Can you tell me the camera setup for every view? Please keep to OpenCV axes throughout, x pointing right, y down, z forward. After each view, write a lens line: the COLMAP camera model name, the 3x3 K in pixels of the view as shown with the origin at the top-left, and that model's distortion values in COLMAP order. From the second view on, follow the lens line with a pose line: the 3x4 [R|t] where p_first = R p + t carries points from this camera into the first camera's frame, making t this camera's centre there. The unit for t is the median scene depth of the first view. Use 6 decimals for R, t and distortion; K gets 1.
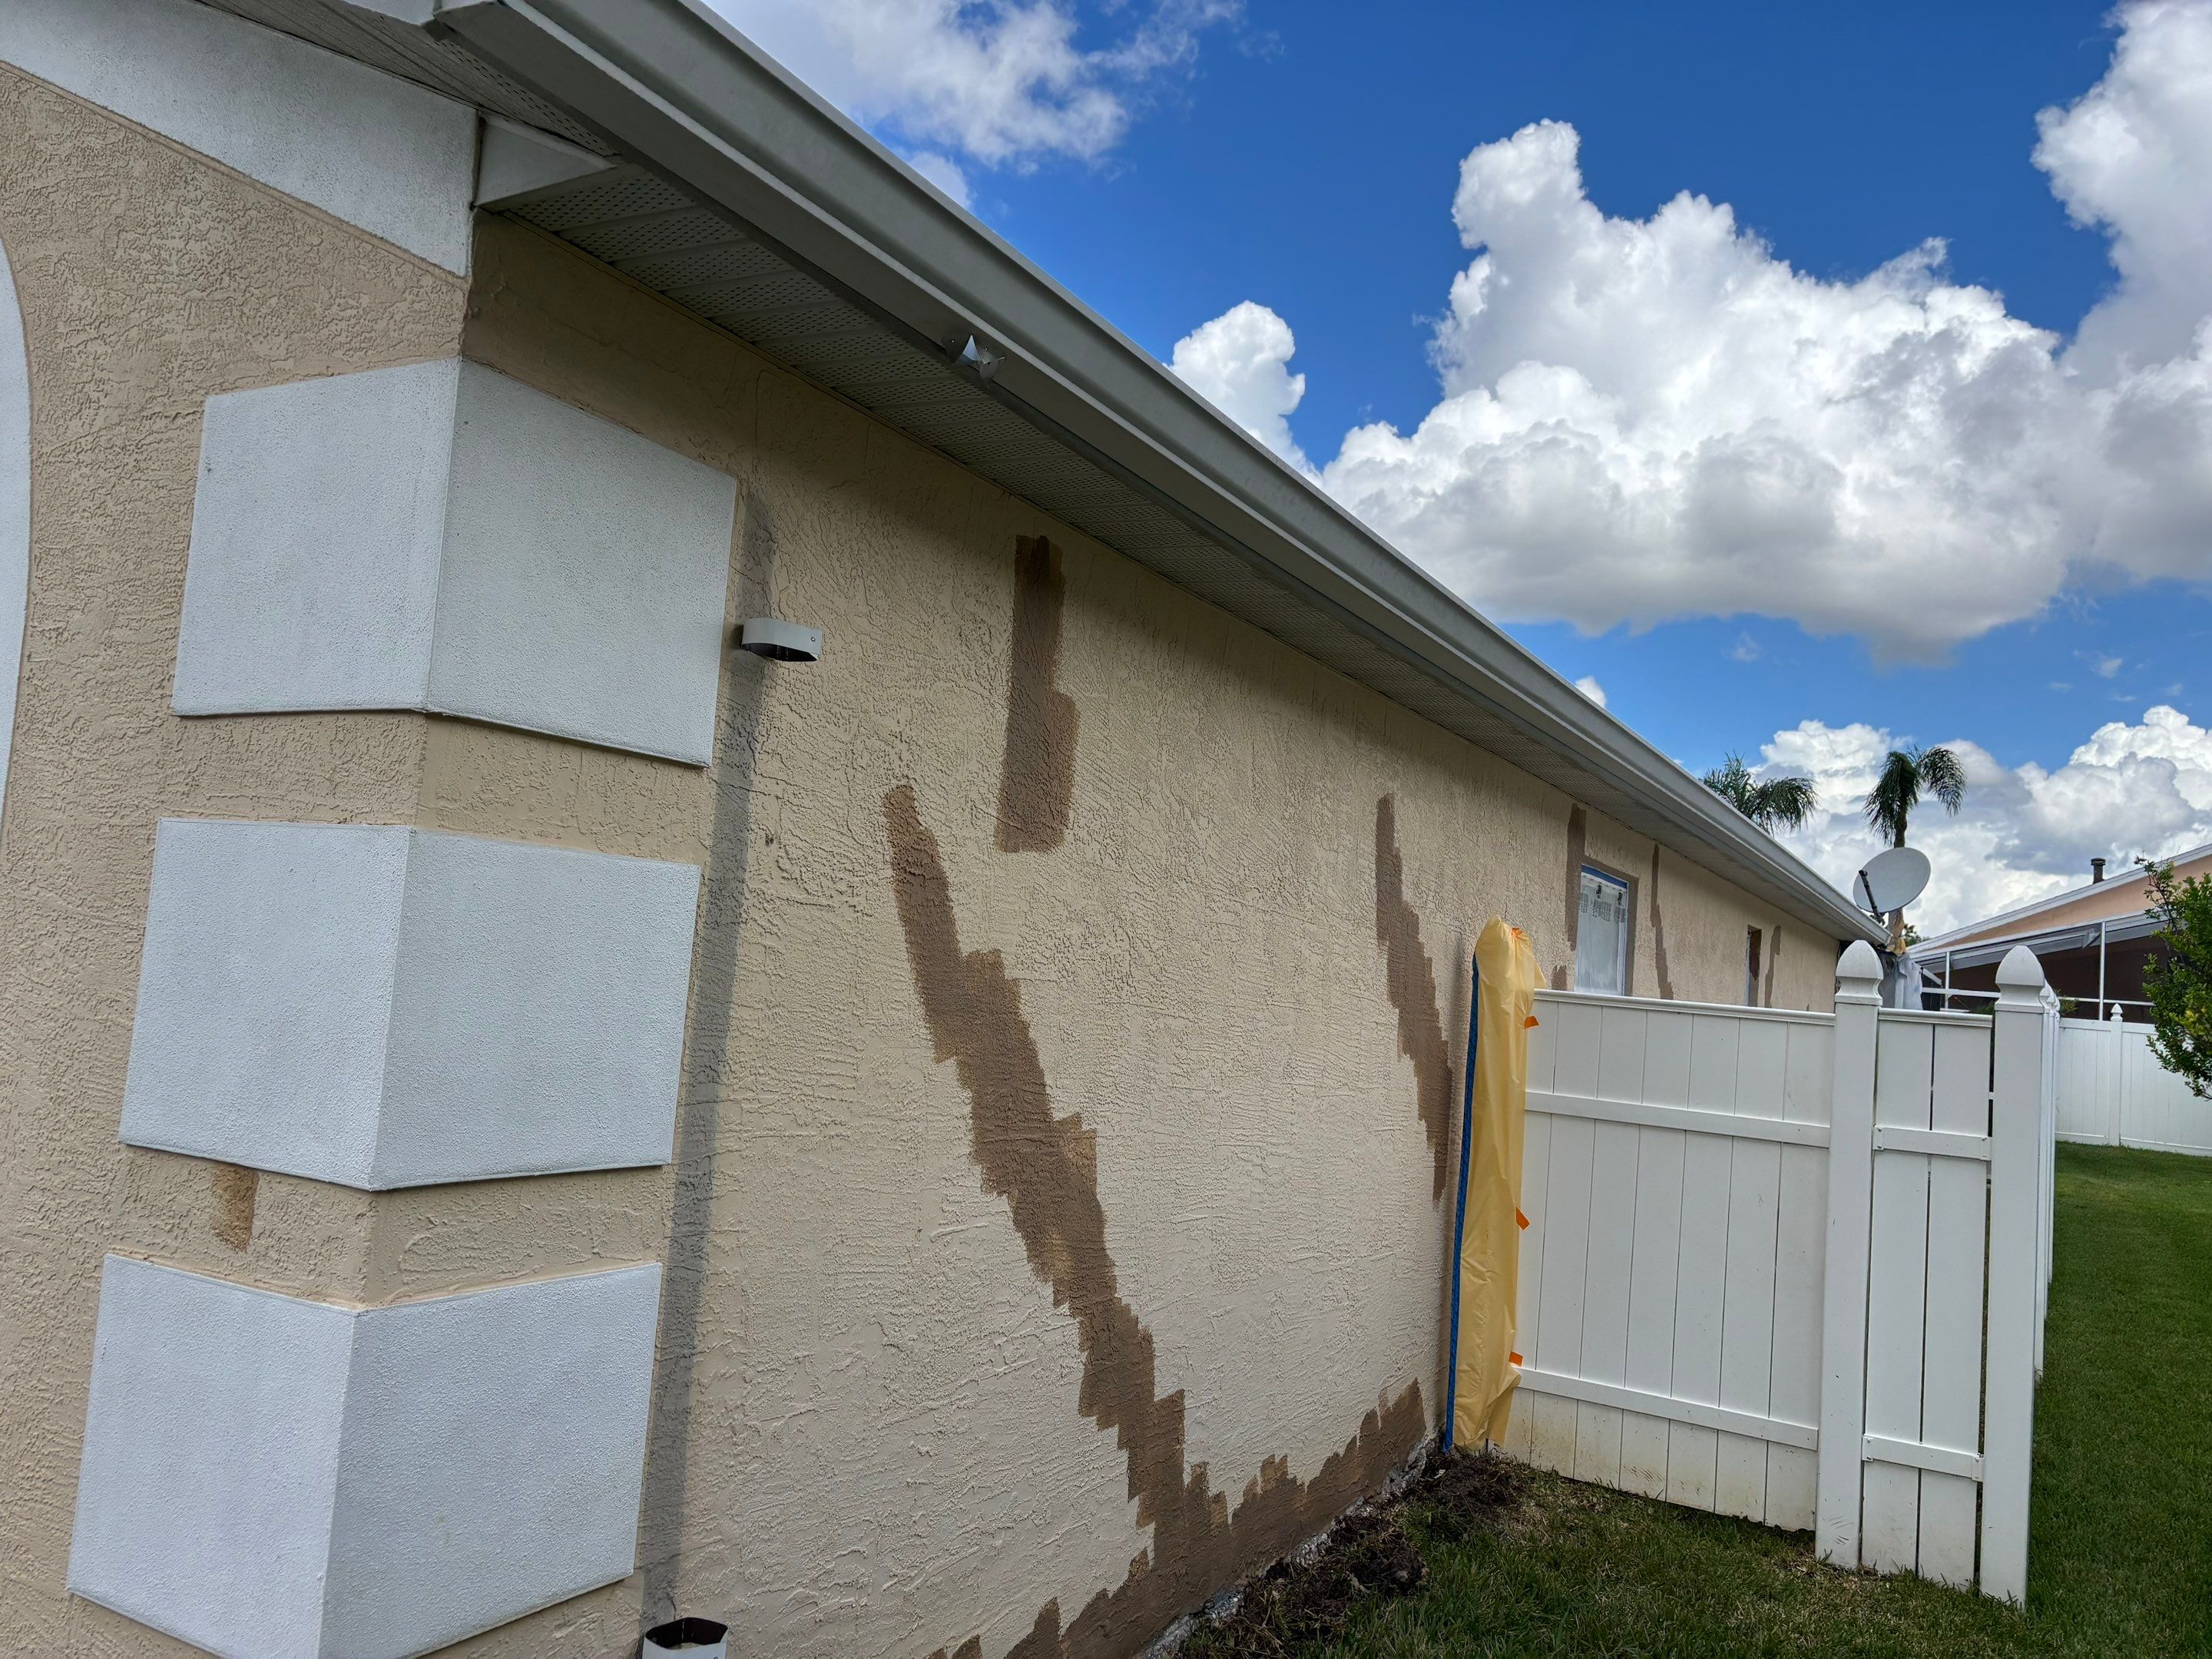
lens RADIAL K [[1519.7, 0, 1106.0], [0, 1519.7, 829.5], [0, 0, 1]] dist [0.009213, -0.035563]
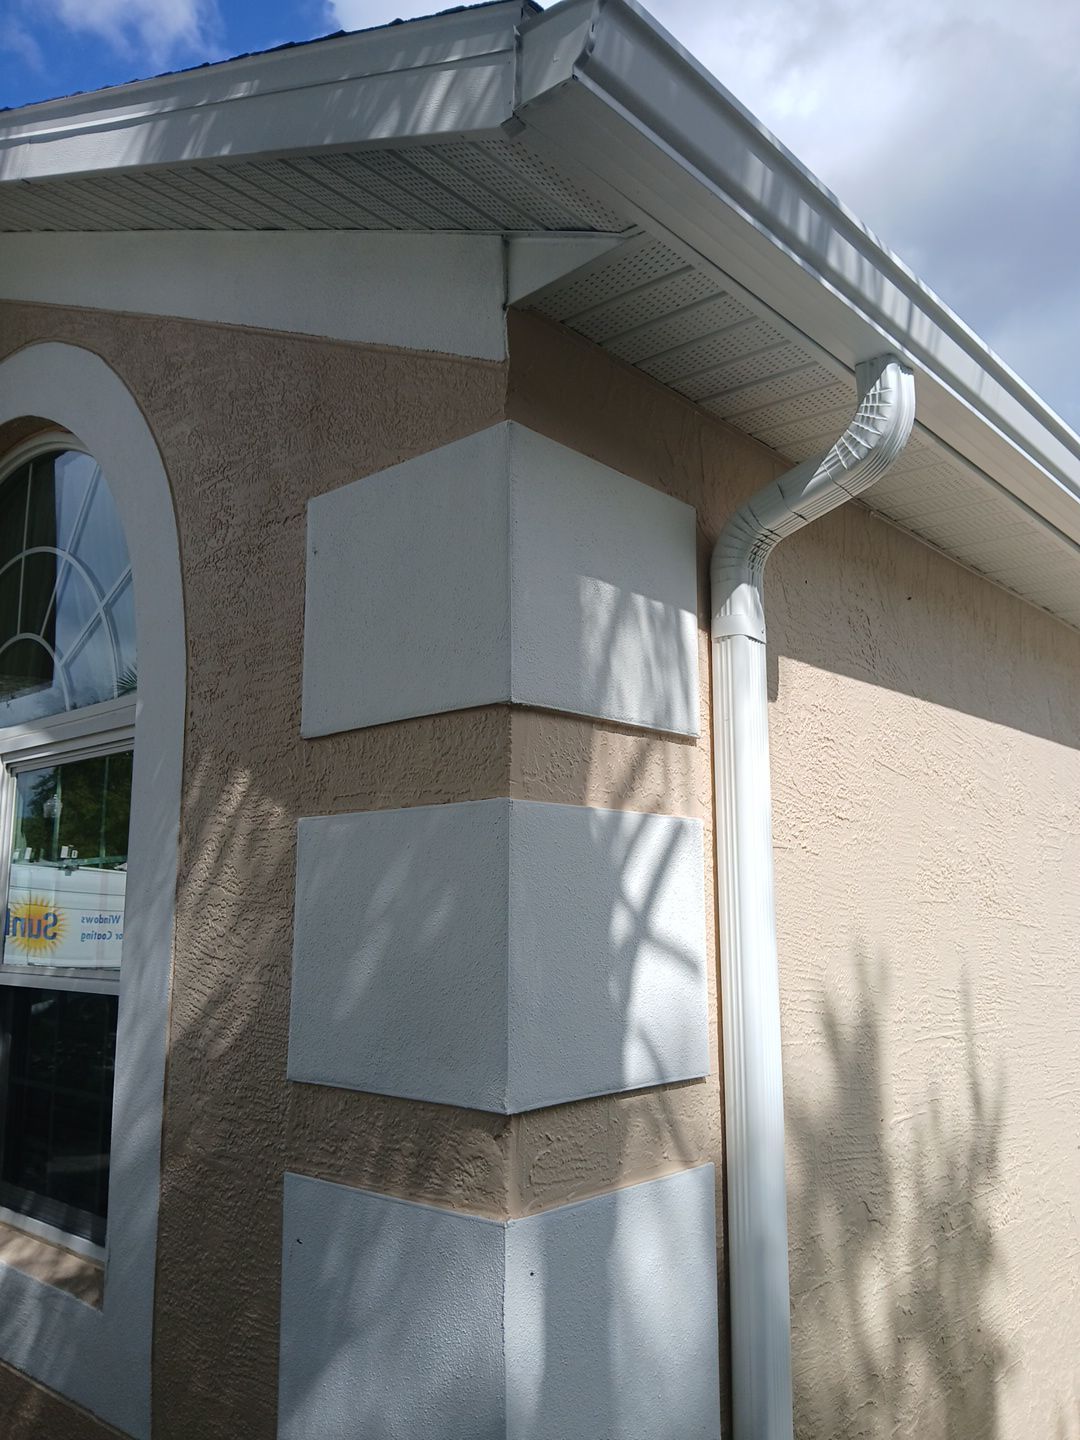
lens RADIAL K [[999.1, 0, 540.0], [0, 999.1, 720.0], [0, 0, 1]] dist [0.026195, -0.127742]
pose [[0.970477, -0.119720, -0.209385, -0.233743], [0.096199, 0.988205, -0.119153, 0.030173], [0.221180, 0.095493, 0.970546, 0.209513]]
